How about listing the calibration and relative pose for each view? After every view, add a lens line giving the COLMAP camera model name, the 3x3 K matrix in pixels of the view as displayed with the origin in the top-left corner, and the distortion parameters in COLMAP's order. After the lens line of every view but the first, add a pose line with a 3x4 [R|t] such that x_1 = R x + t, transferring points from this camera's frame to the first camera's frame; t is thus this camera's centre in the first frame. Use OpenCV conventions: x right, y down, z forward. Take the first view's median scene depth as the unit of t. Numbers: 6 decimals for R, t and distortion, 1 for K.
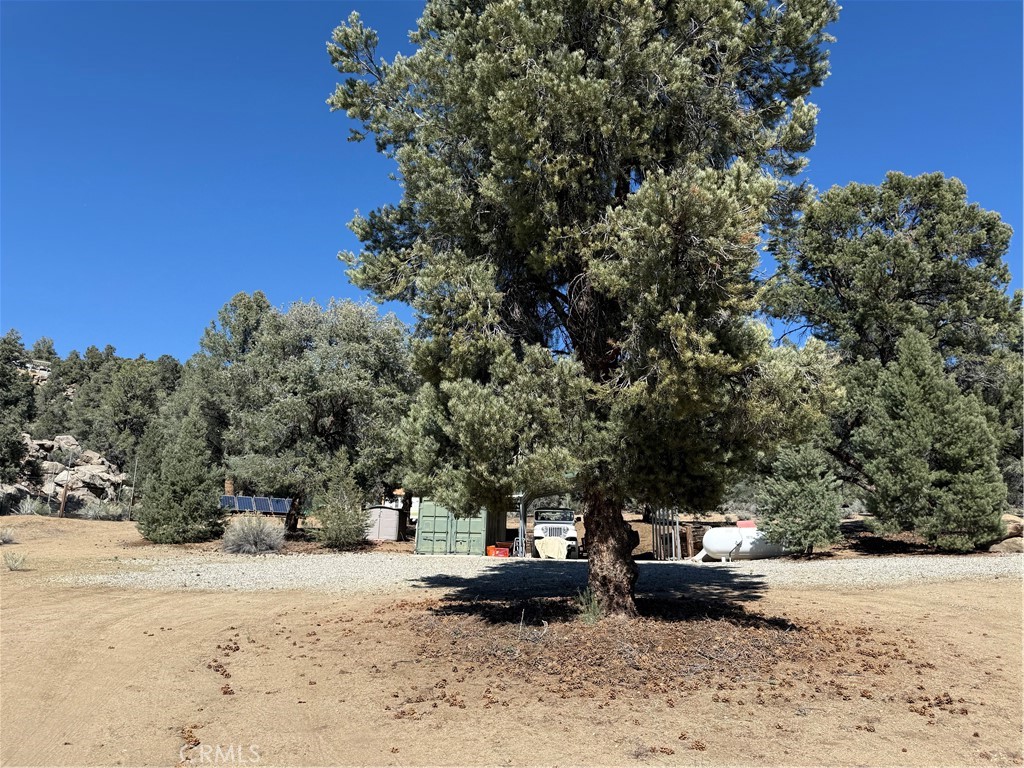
lens RADIAL K [[702.9, 0, 512.0], [0, 702.9, 384.0], [0, 0, 1]] dist [0.002144, -0.030173]
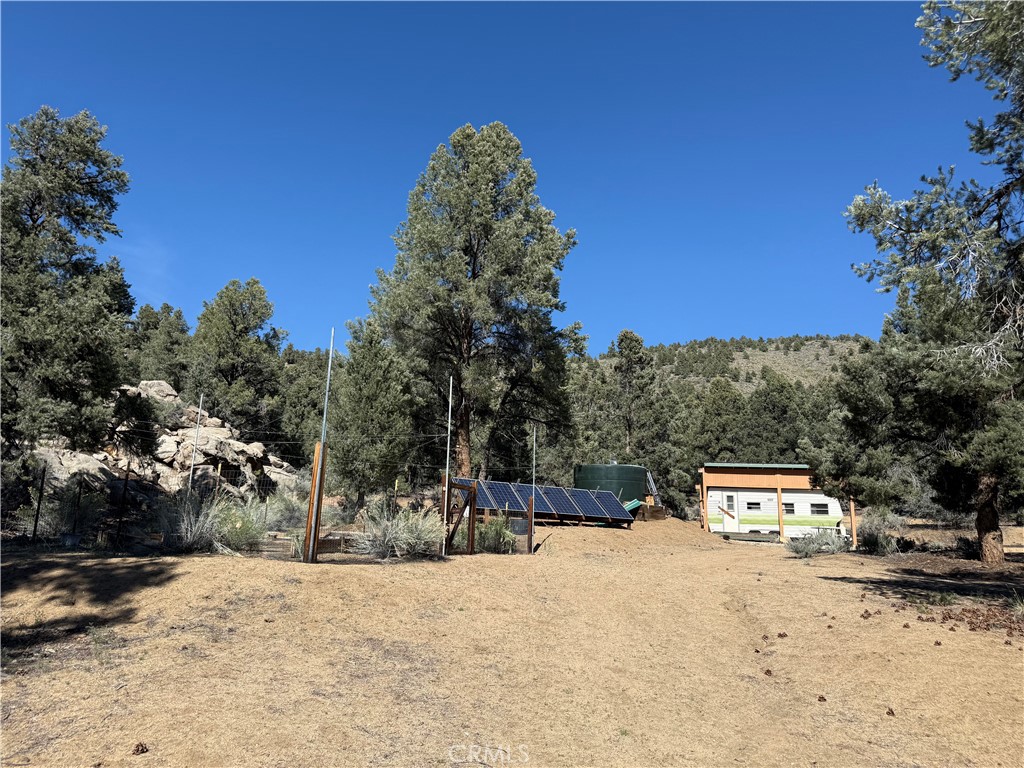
lens RADIAL K [[719.8, 0, 512.0], [0, 719.8, 384.0], [0, 0, 1]] dist [0.056136, -0.067898]
pose [[0.998409, 0.004001, -0.056253, -0.324968], [-0.002768, 0.999755, 0.021976, 0.068534], [0.056327, -0.021786, 0.998175, 0.431736]]
